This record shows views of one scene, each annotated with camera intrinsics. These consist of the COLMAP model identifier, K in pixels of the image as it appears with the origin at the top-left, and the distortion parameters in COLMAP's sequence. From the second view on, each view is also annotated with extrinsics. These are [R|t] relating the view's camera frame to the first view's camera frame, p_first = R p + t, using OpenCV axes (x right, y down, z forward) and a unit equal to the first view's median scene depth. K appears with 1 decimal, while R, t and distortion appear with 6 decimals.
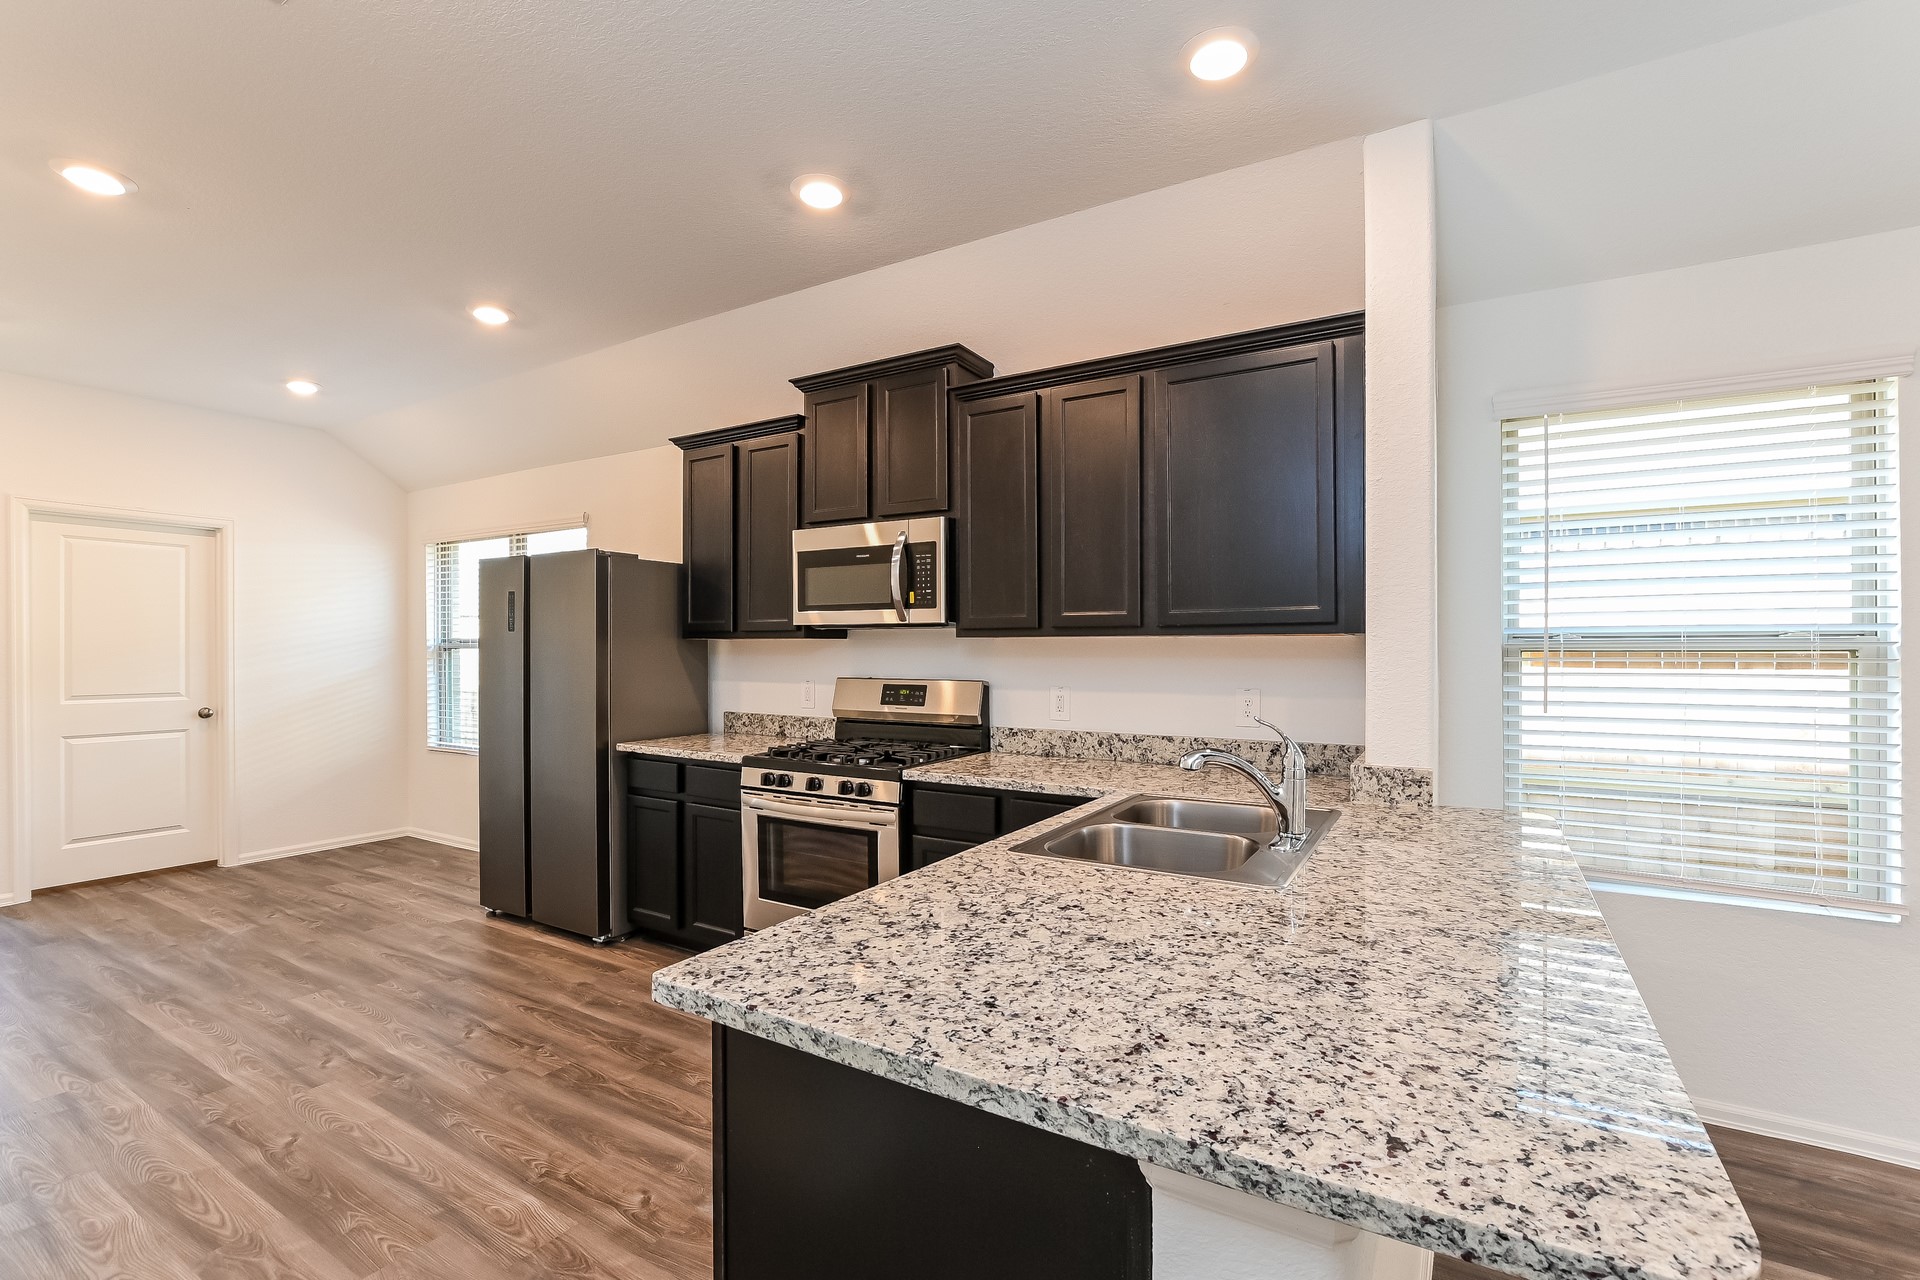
lens RADIAL K [[837.1, 0, 964.7], [0, 837.1, 650.8], [0, 0, 1]] dist [-0.019835, 0.000263]
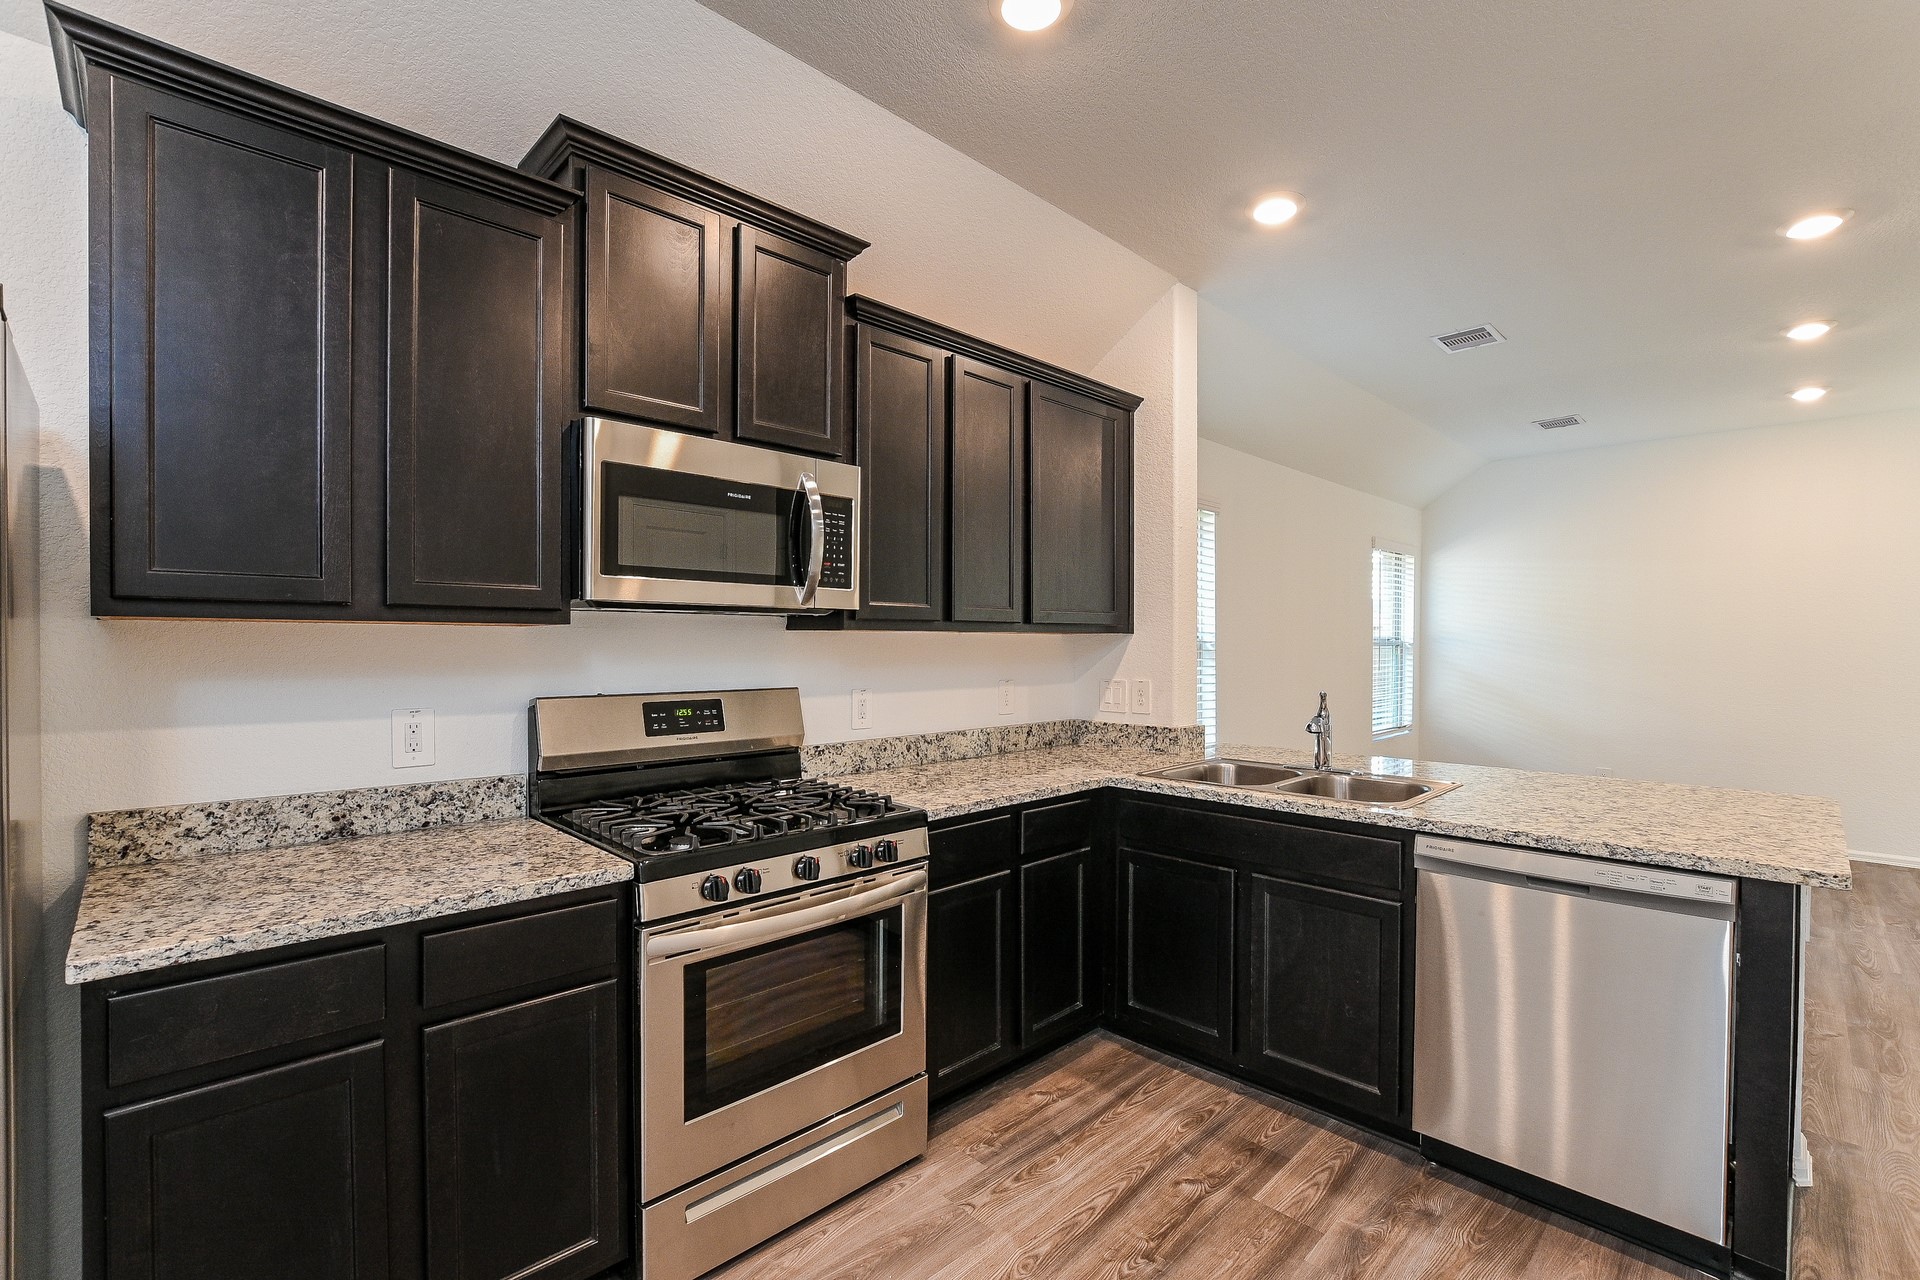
lens RADIAL K [[837.1, 0, 964.7], [0, 837.1, 650.8], [0, 0, 1]] dist [-0.019835, 0.000263]
pose [[0.259296, -0.007868, 0.965766, -0.696381], [0.000253, 0.999967, 0.008079, -0.003194], [-0.965798, -0.001851, 0.259290, 0.693405]]
